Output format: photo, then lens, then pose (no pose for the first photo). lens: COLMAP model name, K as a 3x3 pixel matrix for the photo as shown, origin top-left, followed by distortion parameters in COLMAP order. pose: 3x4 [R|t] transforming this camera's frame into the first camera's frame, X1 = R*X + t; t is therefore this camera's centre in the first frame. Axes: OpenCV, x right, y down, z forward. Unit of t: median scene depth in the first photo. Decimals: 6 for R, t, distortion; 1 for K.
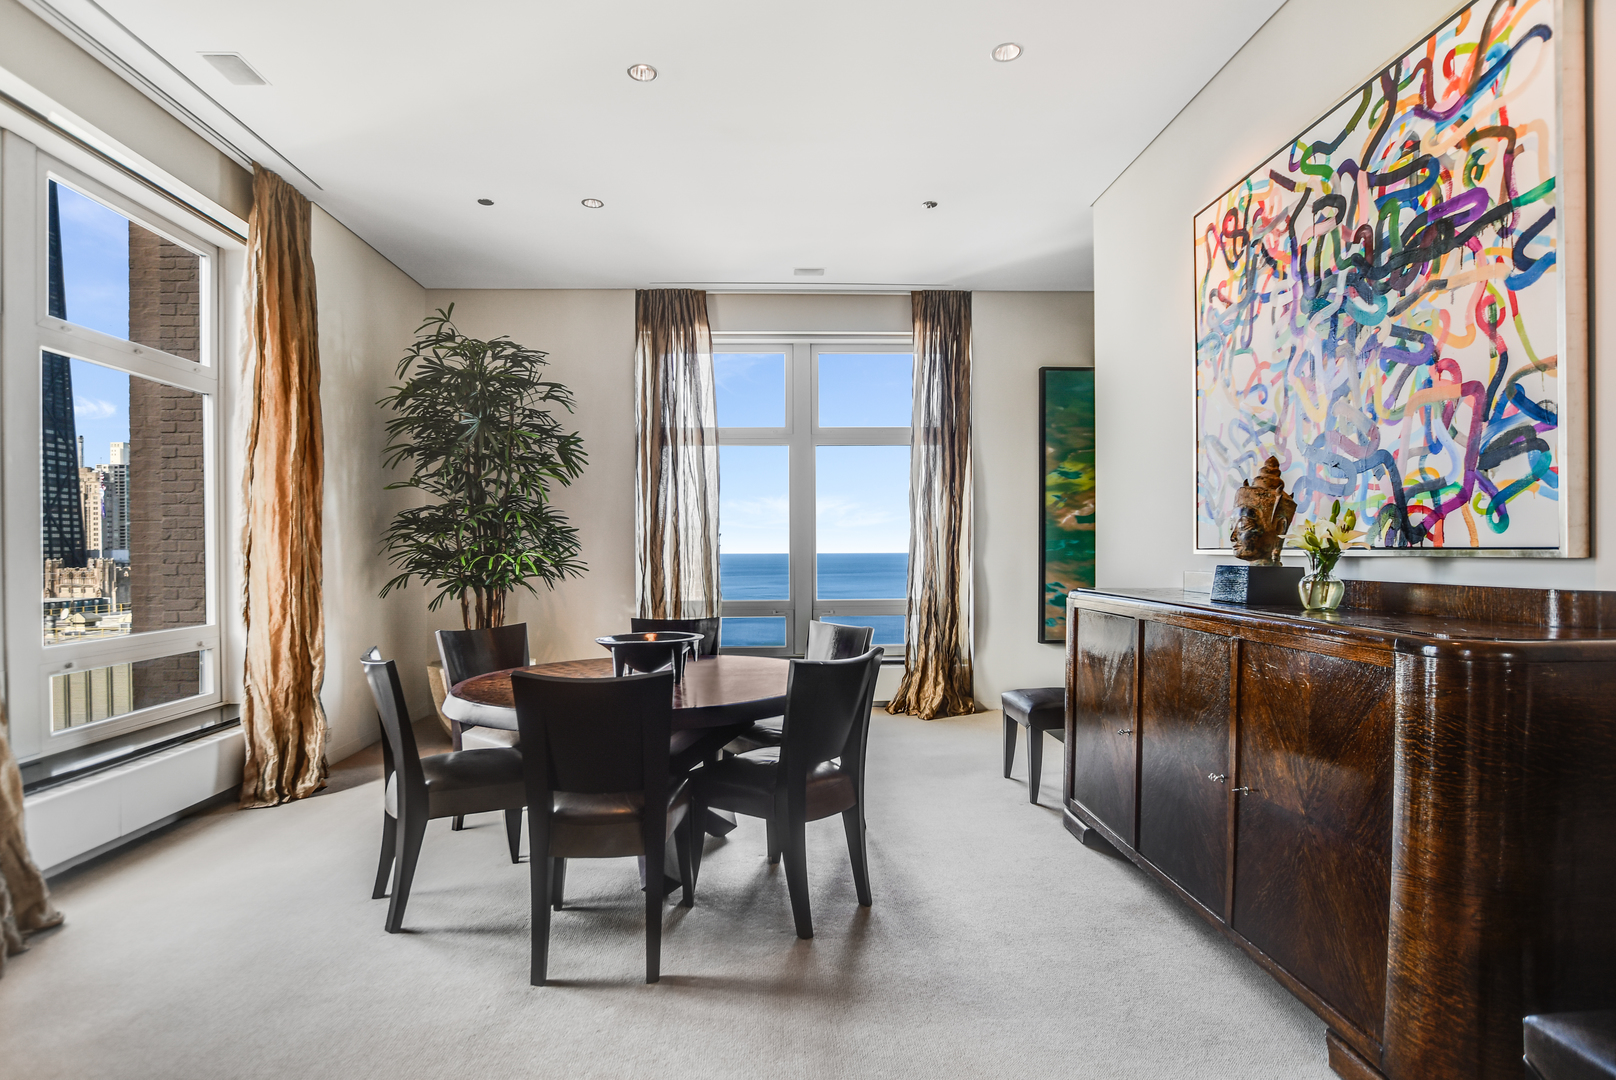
lens RADIAL K [[825.7, 0, 792.7], [0, 825.7, 555.5], [0, 0, 1]] dist [-0.025343, 0.002465]
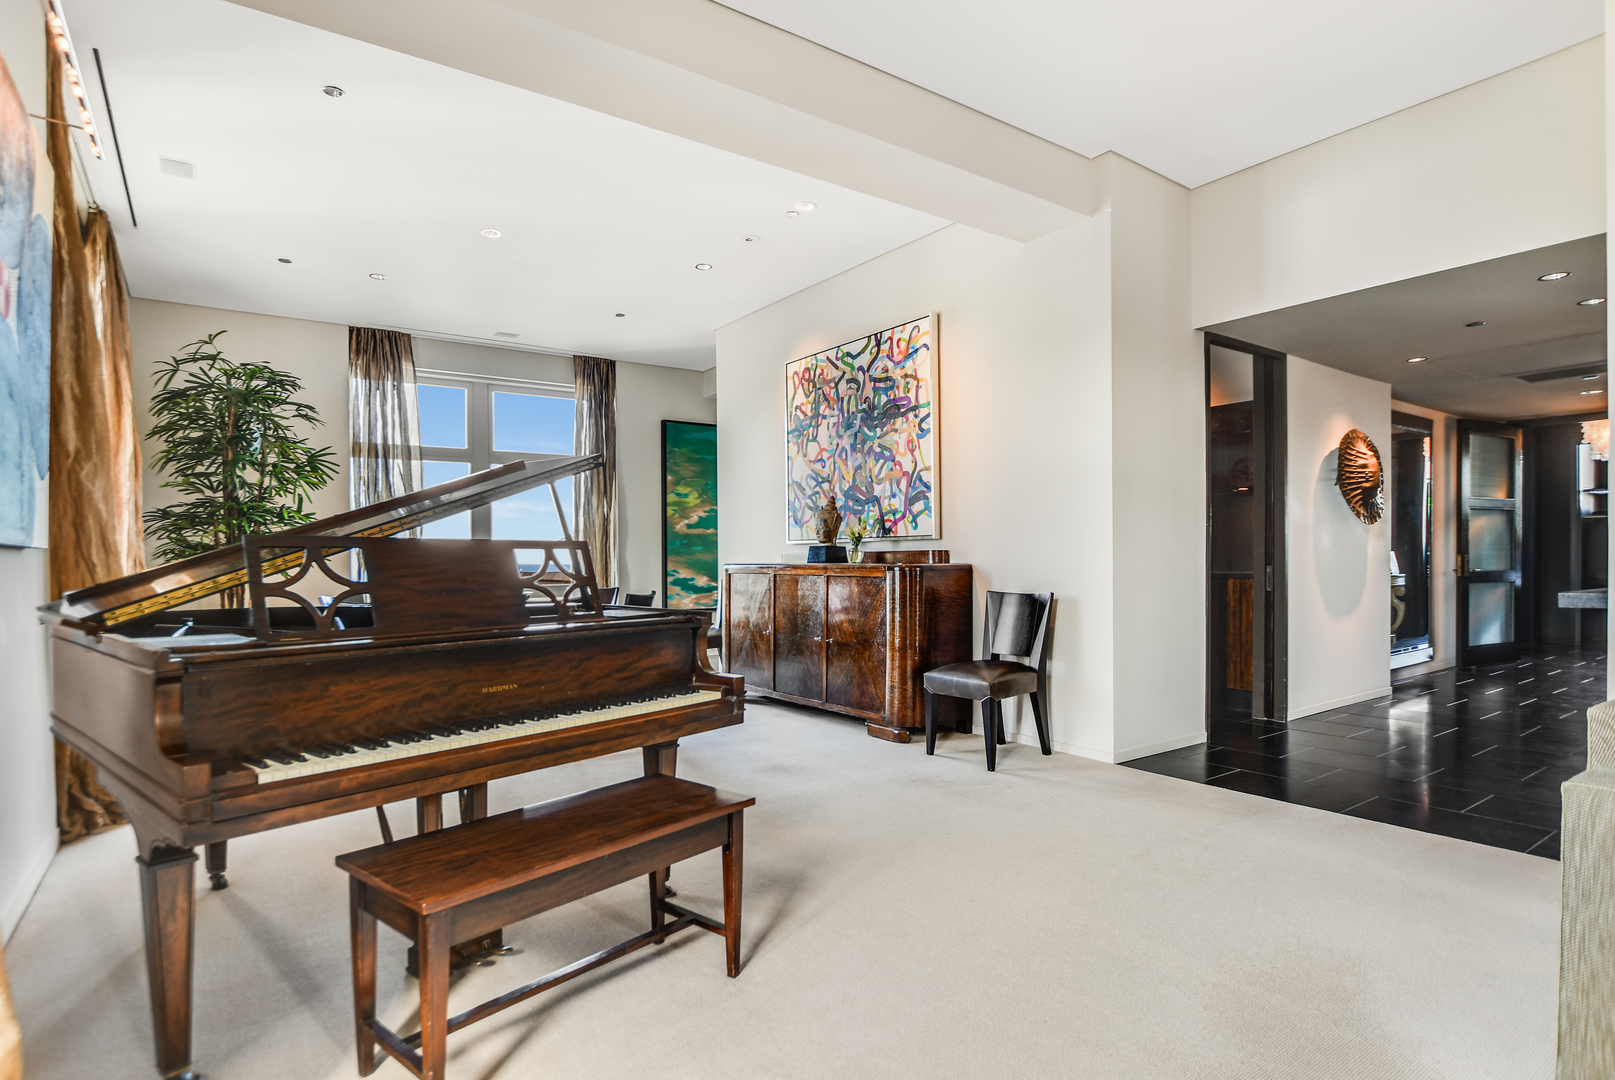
lens RADIAL K [[825.2, 0, 799.7], [0, 825.2, 550.6], [0, 0, 1]] dist [-0.025343, 0.002465]
pose [[0.835722, 0.002090, 0.549149, -0.529150], [0.008600, 0.999820, -0.016892, 0.047028], [-0.549086, 0.018840, 0.835554, -0.598447]]
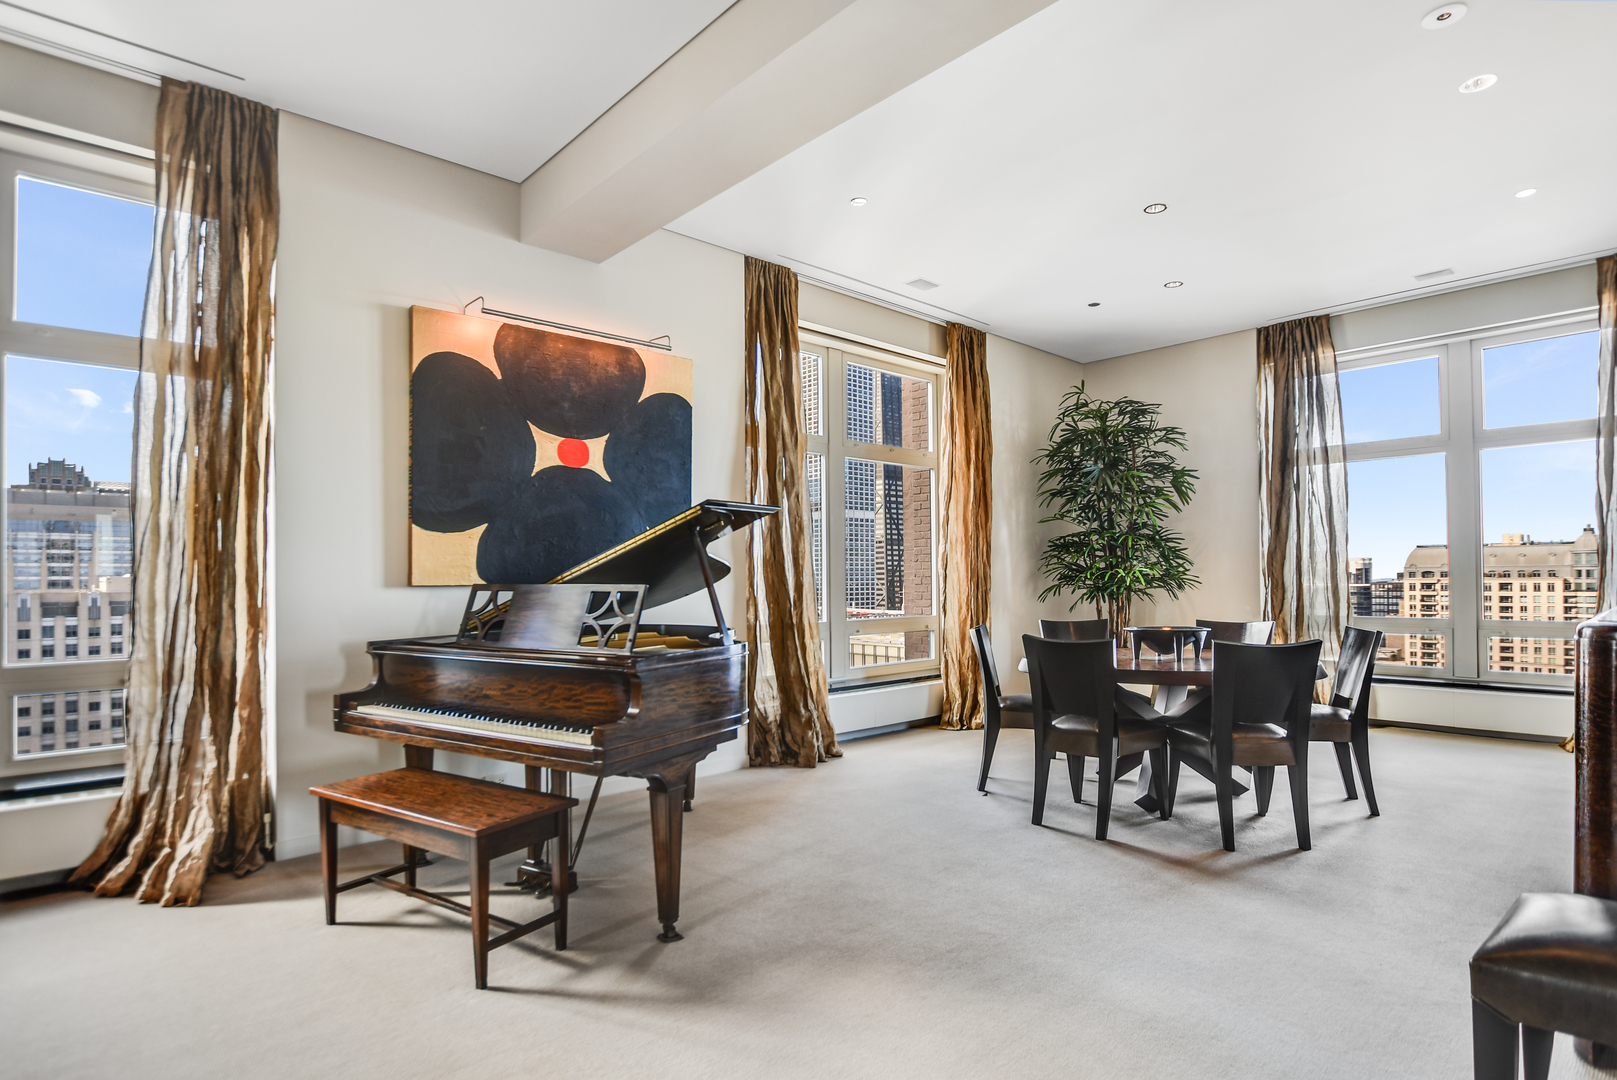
lens RADIAL K [[826.3, 0, 810.5], [0, 826.3, 548.4], [0, 0, 1]] dist [-0.025343, 0.002465]
pose [[0.656022, -0.026659, -0.754270, 0.425016], [-0.000386, 0.999364, -0.035657, 0.017090], [0.754741, 0.023683, 0.655595, -0.286298]]
